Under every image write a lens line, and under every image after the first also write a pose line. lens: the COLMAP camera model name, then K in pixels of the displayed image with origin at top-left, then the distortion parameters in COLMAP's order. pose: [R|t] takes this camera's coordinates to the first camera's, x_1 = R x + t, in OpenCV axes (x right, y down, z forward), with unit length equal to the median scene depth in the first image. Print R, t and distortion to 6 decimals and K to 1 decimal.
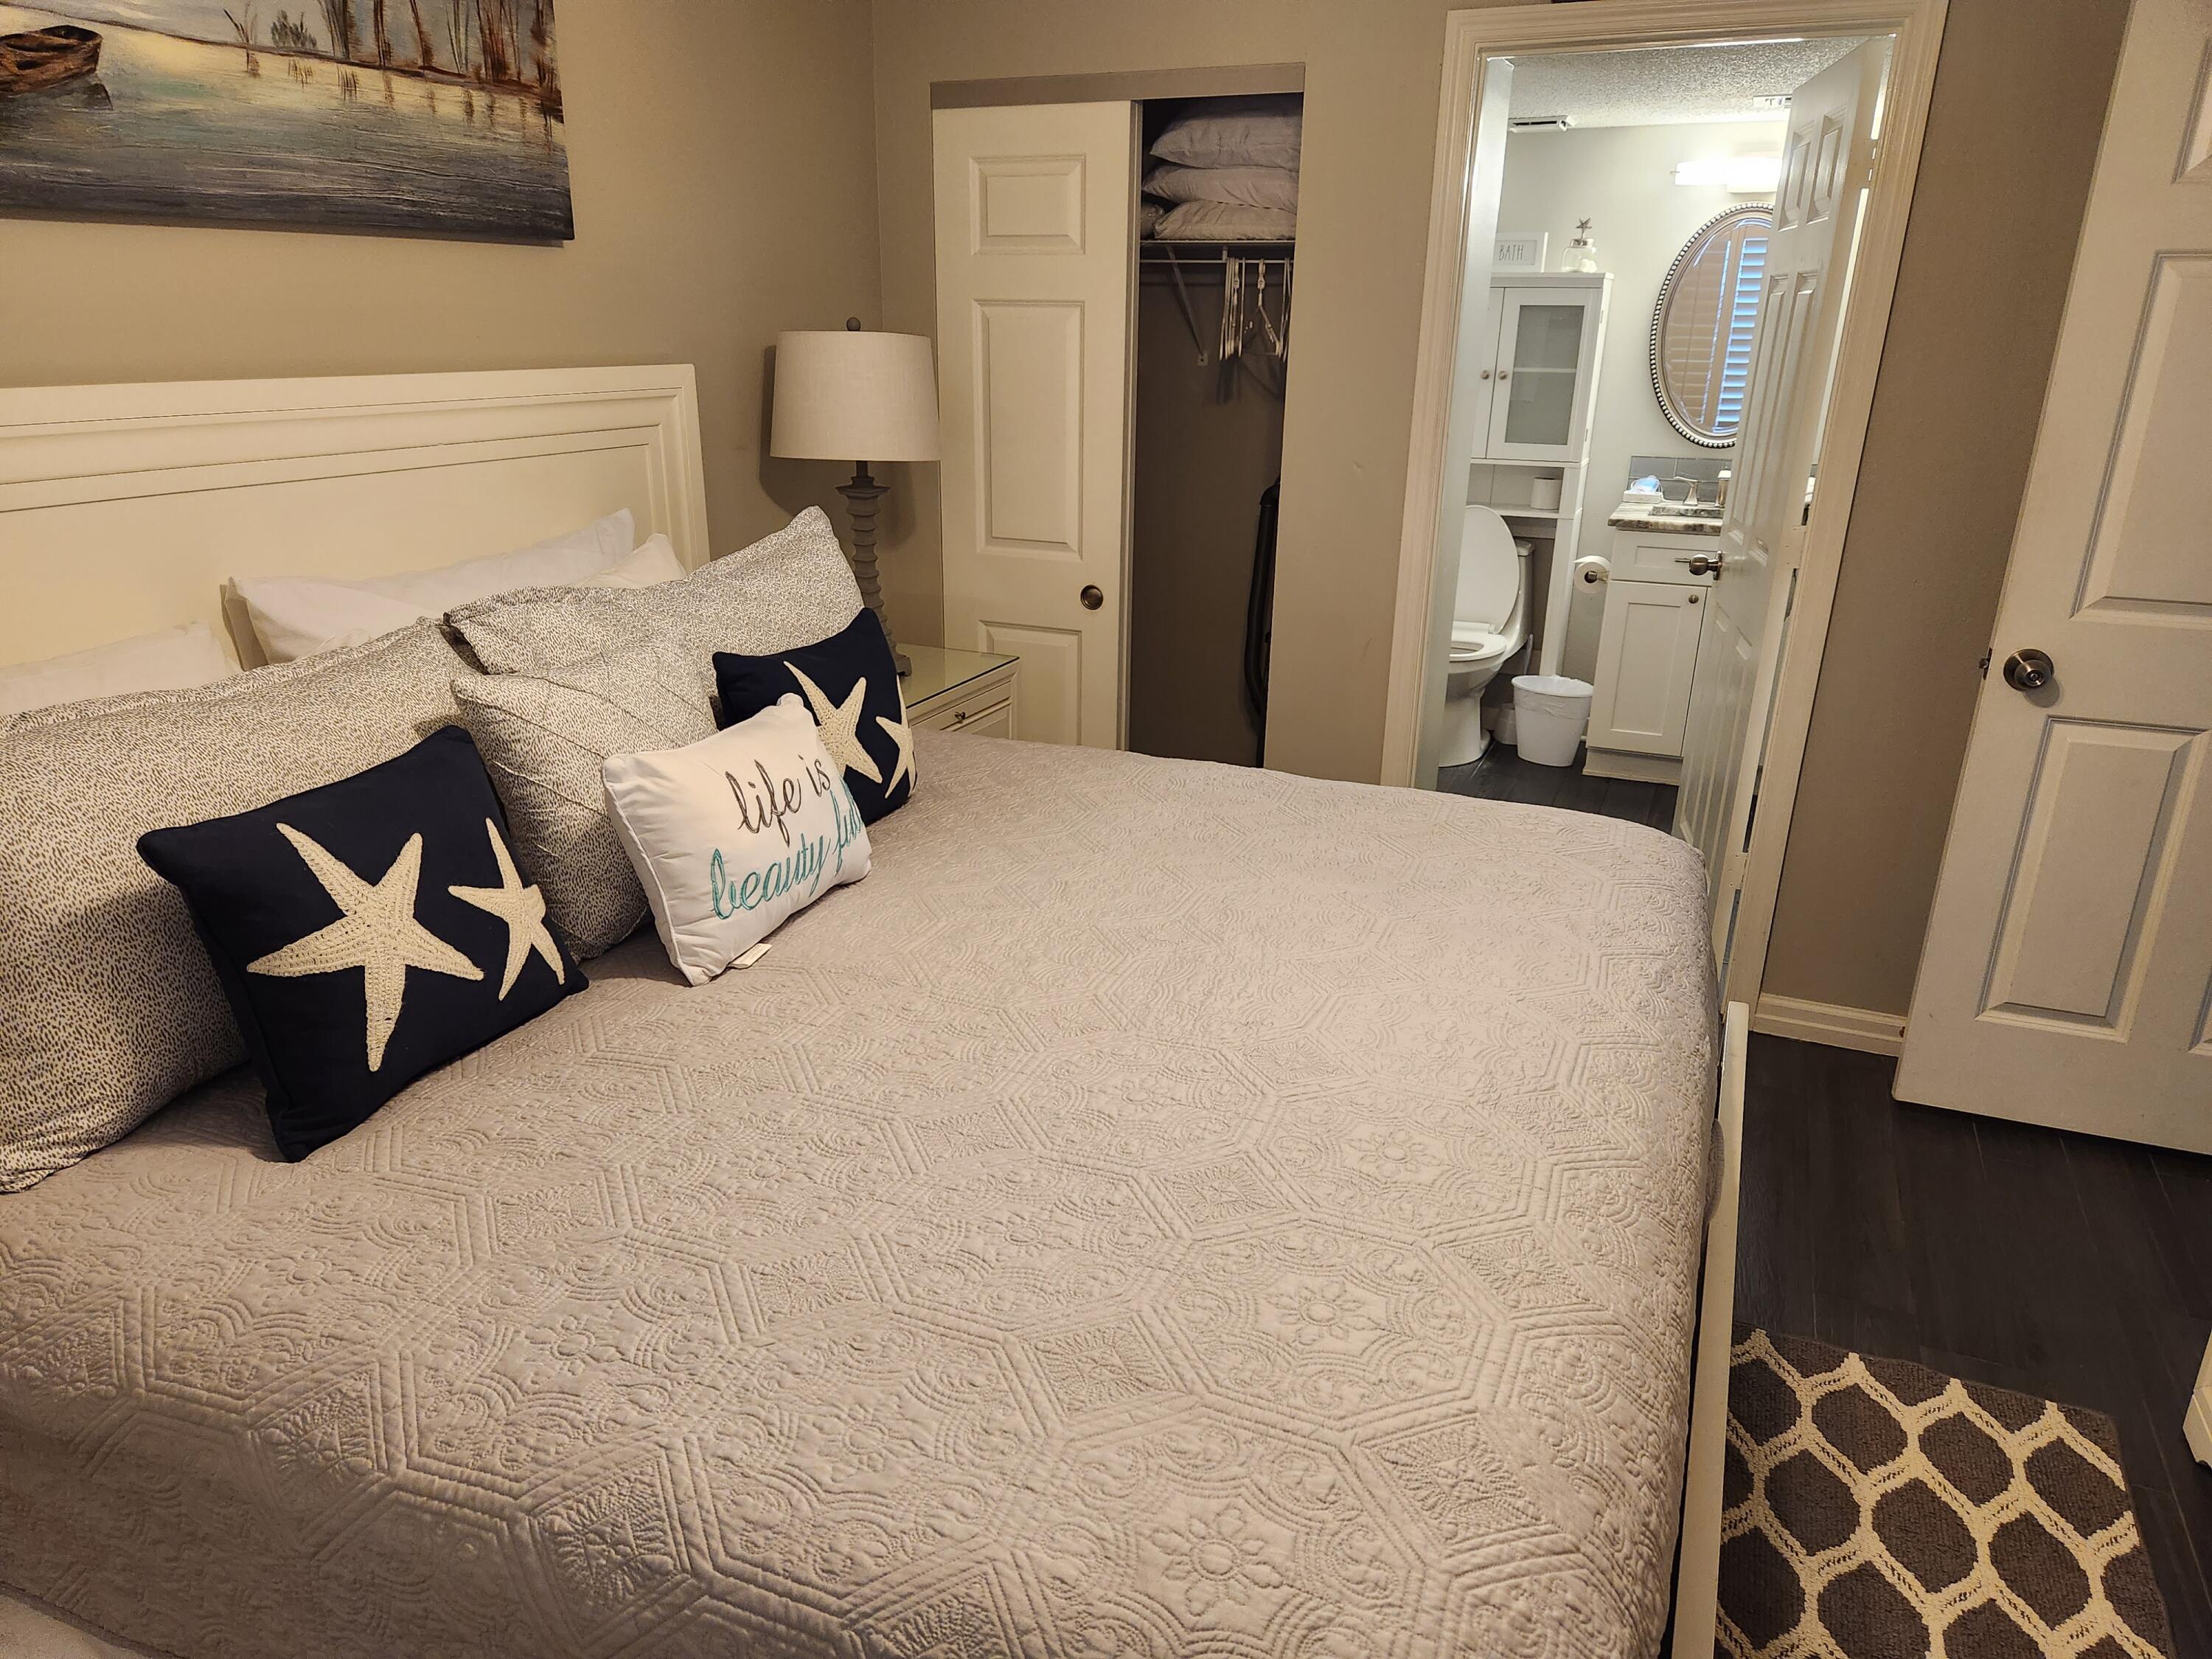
lens RADIAL K [[1497.2, 0, 1088.5], [0, 1497.2, 832.6], [0, 0, 1]] dist [0.071911, -0.064096]
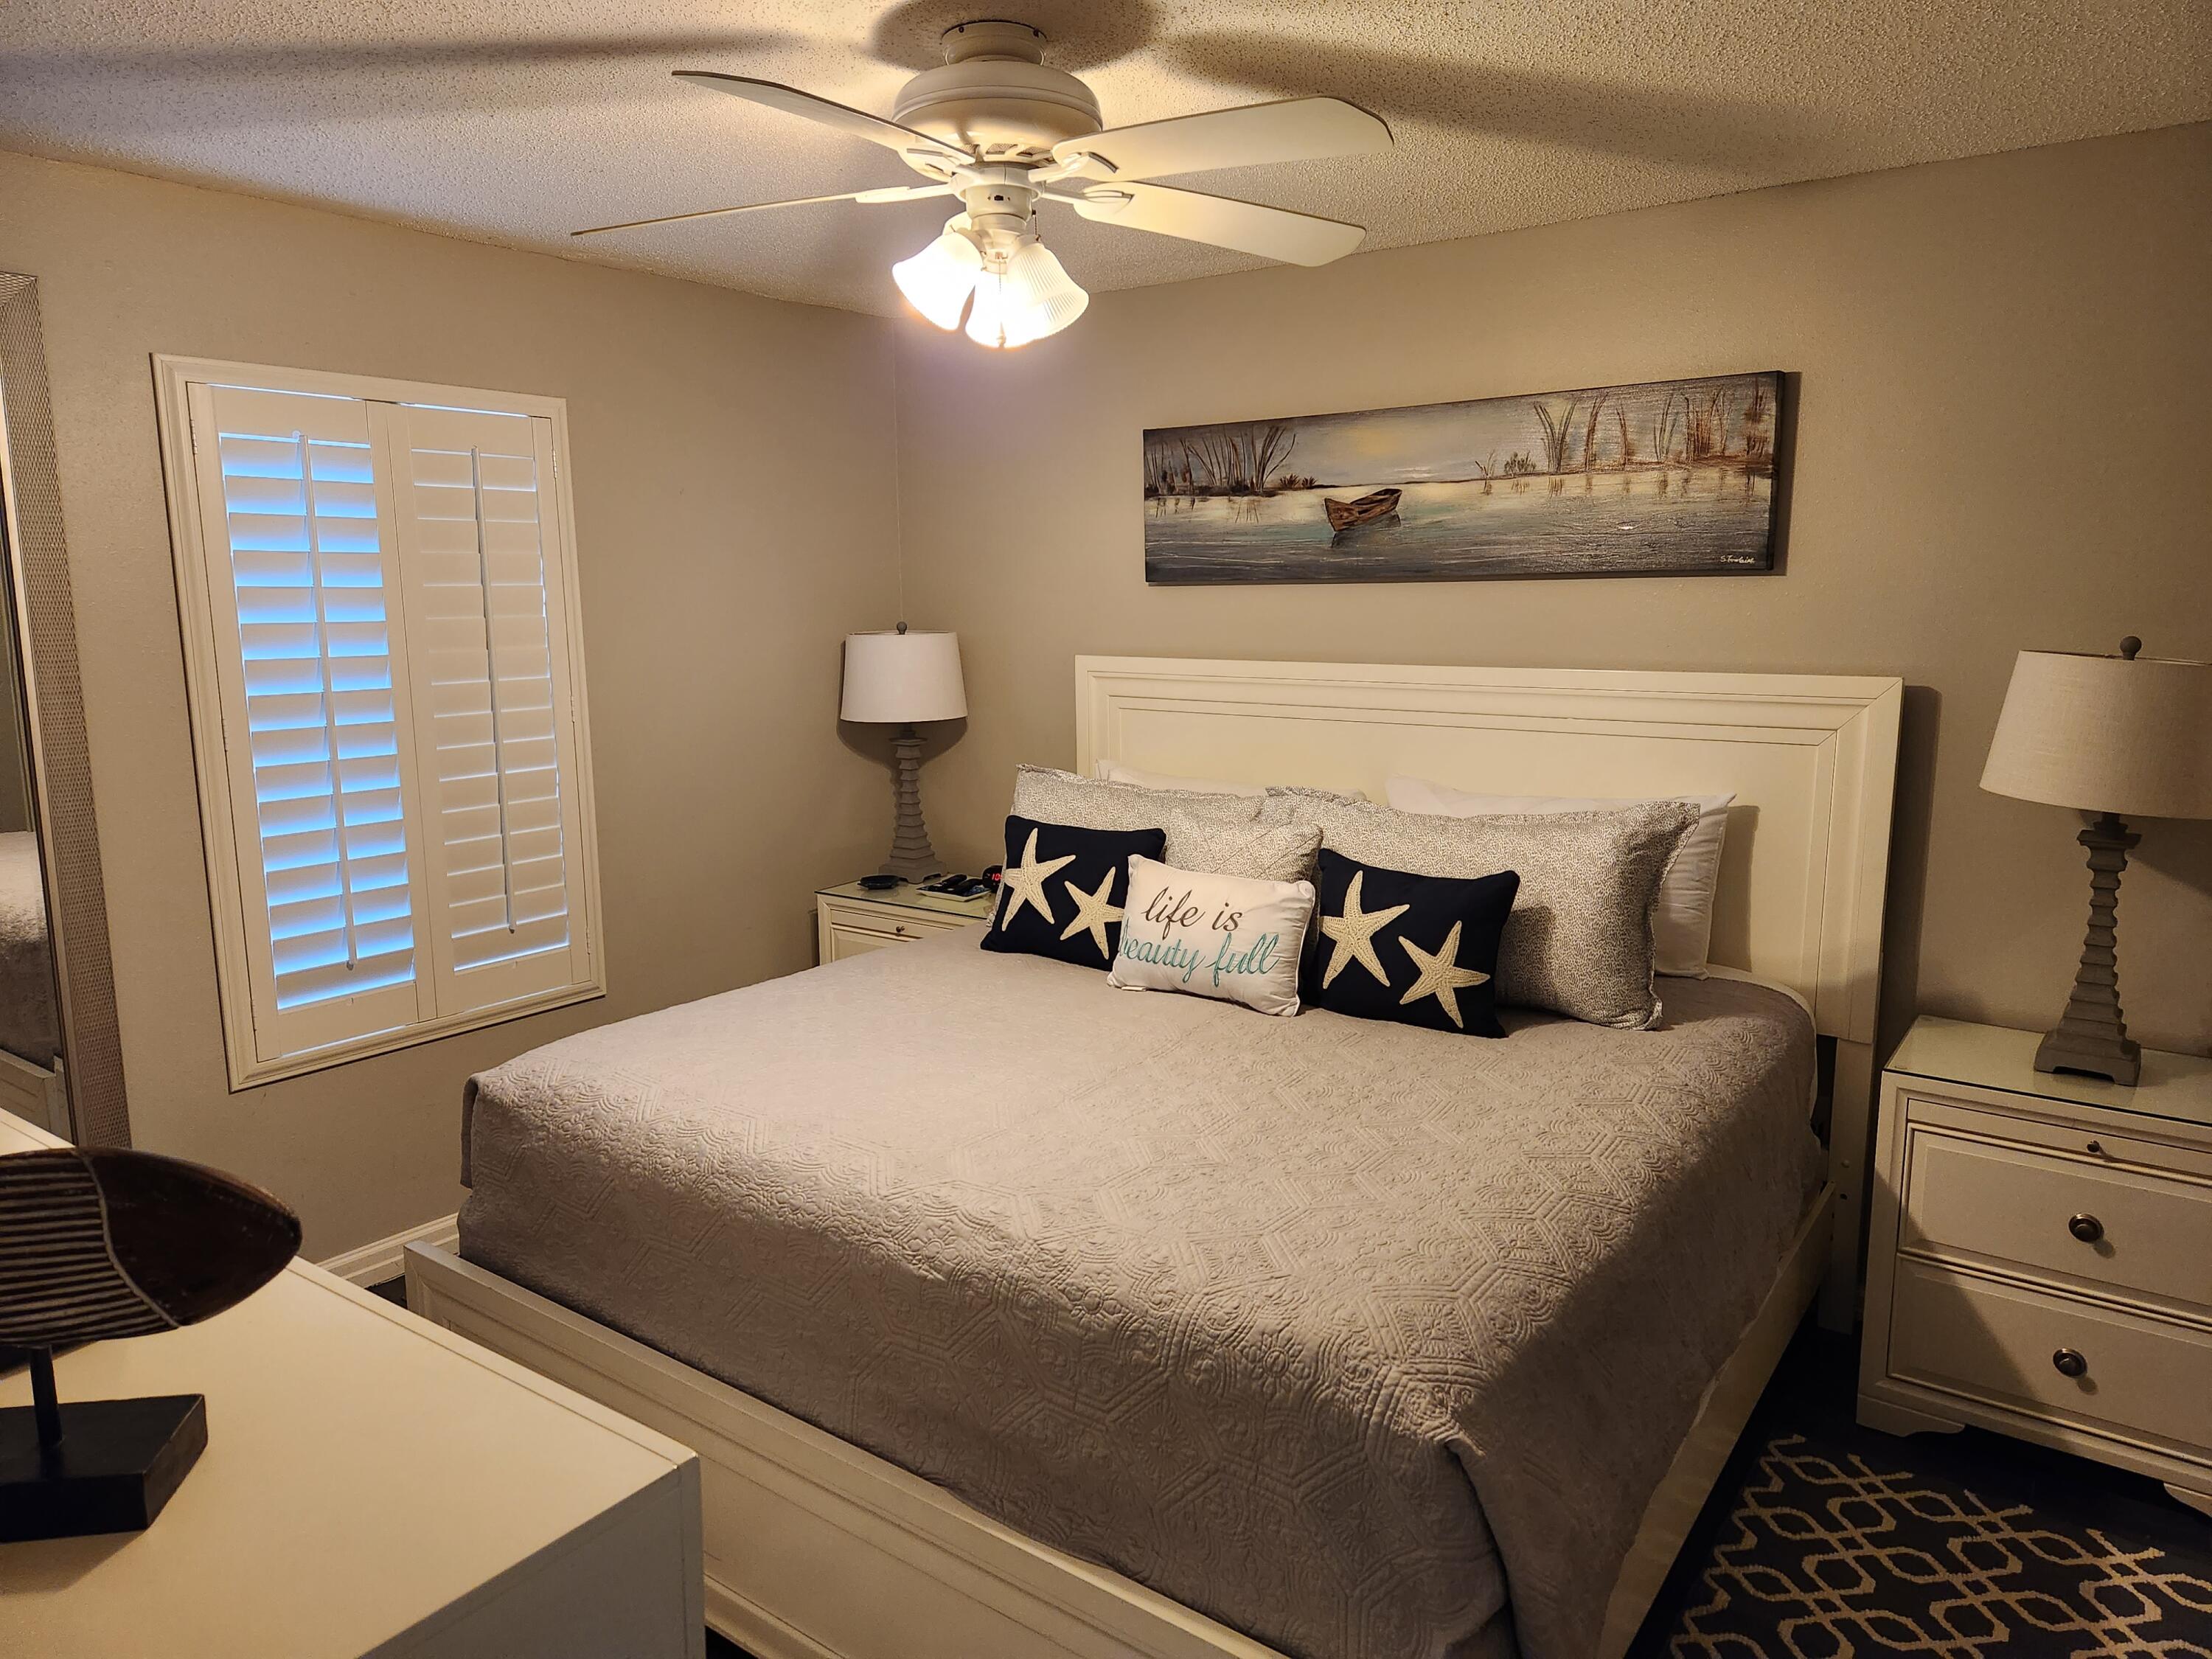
lens RADIAL K [[1497.2, 0, 1103.1], [0, 1497.2, 825.1], [0, 0, 1]] dist [0.071911, -0.064096]
pose [[-0.246753, 0.140182, -0.958886, 1.142705], [-0.315635, 0.923901, 0.216291, -0.366935], [0.916235, 0.356029, -0.183729, 0.998009]]
